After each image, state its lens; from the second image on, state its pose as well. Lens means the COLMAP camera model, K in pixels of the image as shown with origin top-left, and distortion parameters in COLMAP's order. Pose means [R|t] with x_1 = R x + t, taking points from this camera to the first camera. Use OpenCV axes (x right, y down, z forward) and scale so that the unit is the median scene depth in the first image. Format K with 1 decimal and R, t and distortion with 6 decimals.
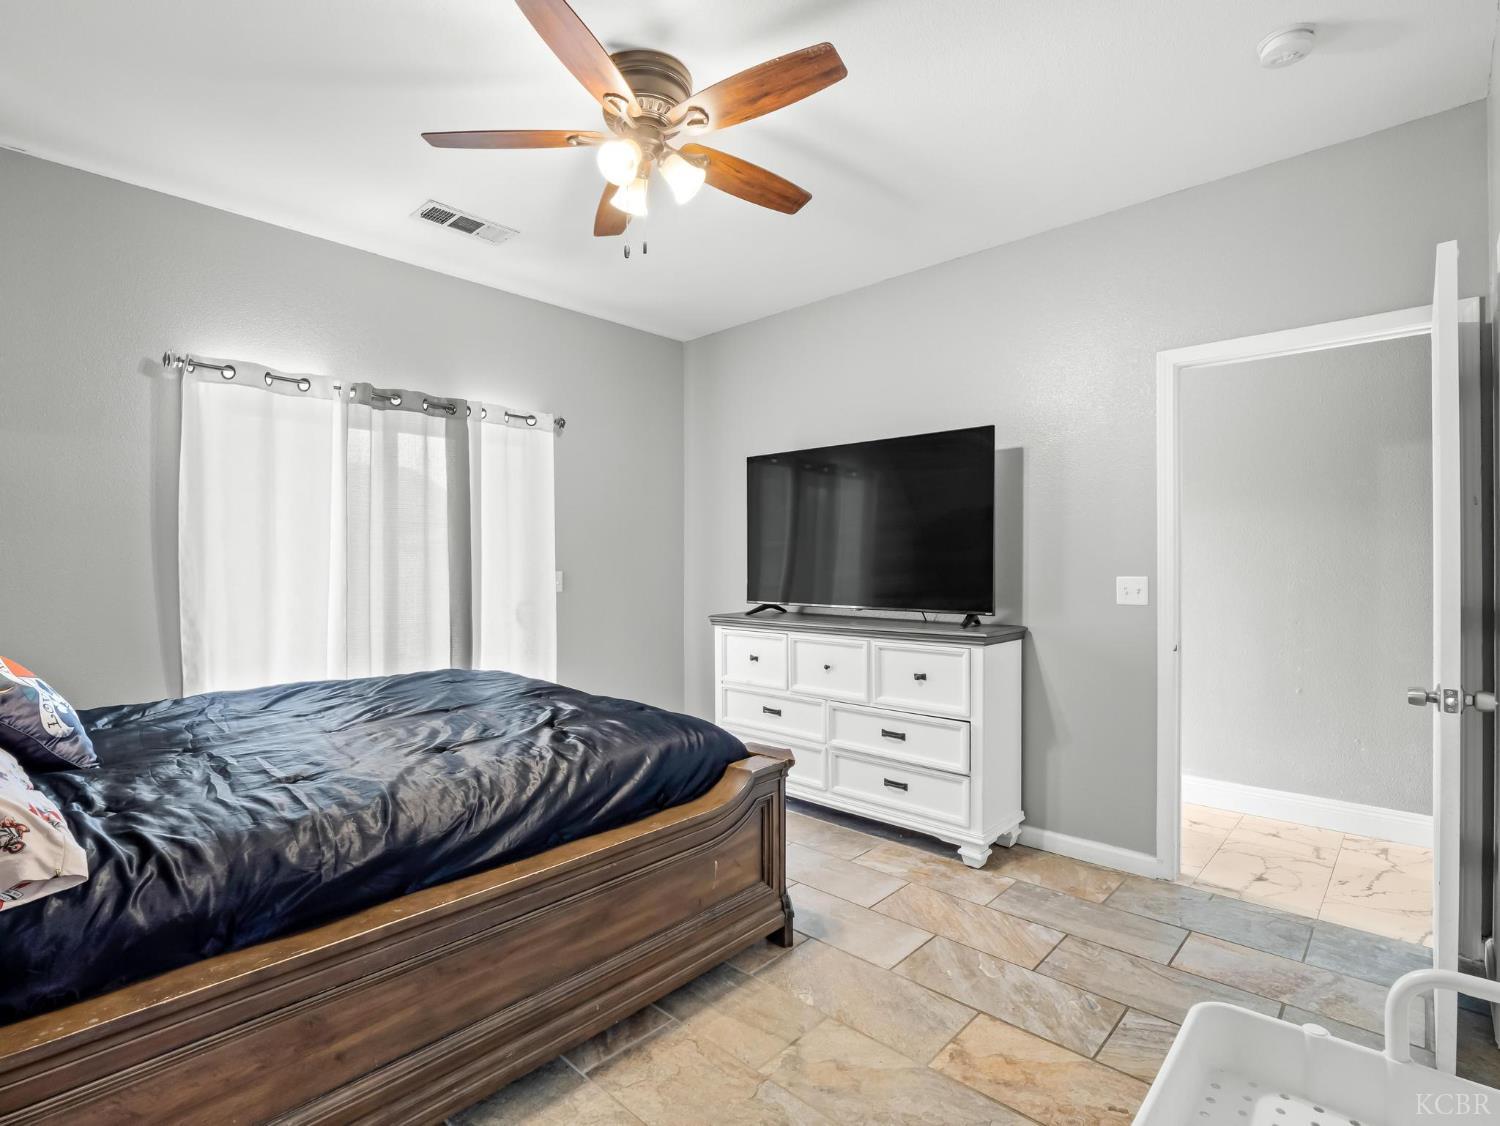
lens RADIAL K [[733.5, 0, 740.4], [0, 733.5, 558.4], [0, 0, 1]] dist [0.000213, -0.000912]
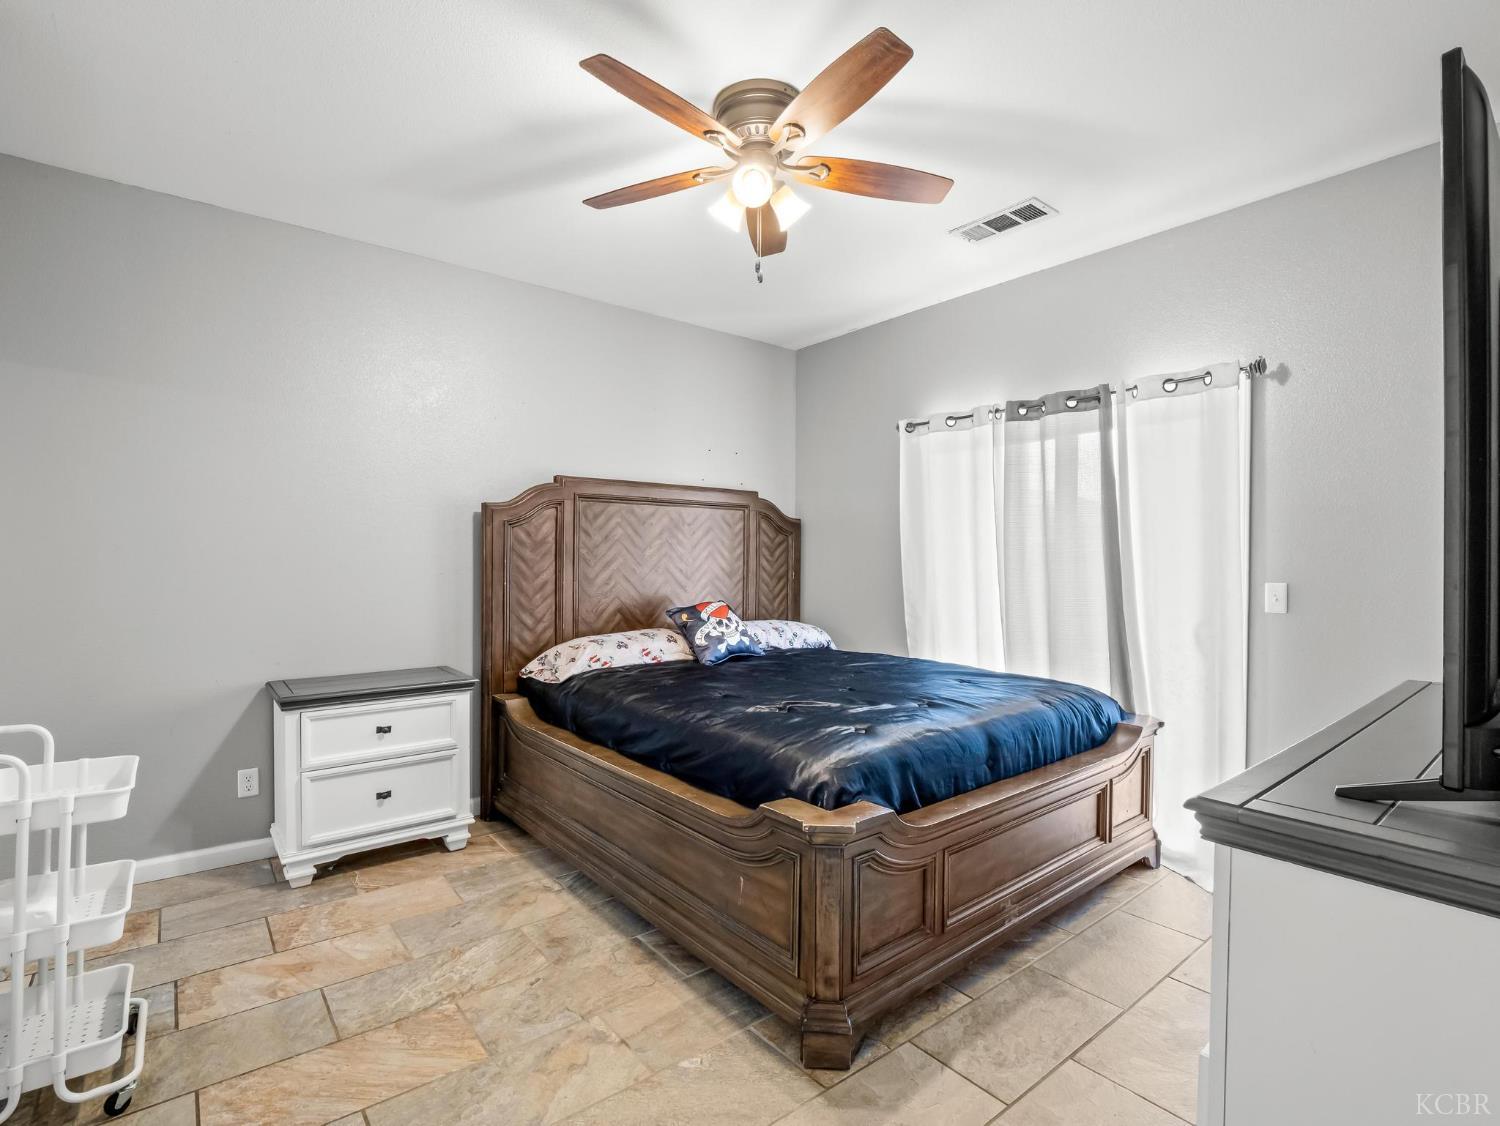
lens RADIAL K [[733.5, 0, 741.0], [0, 733.5, 558.5], [0, 0, 1]] dist [0.000213, -0.000912]
pose [[-0.140118, -0.001766, -0.990133, 0.775832], [-0.006722, 0.999977, -0.000832, -0.003370], [0.990112, 0.006539, -0.140127, 0.958328]]
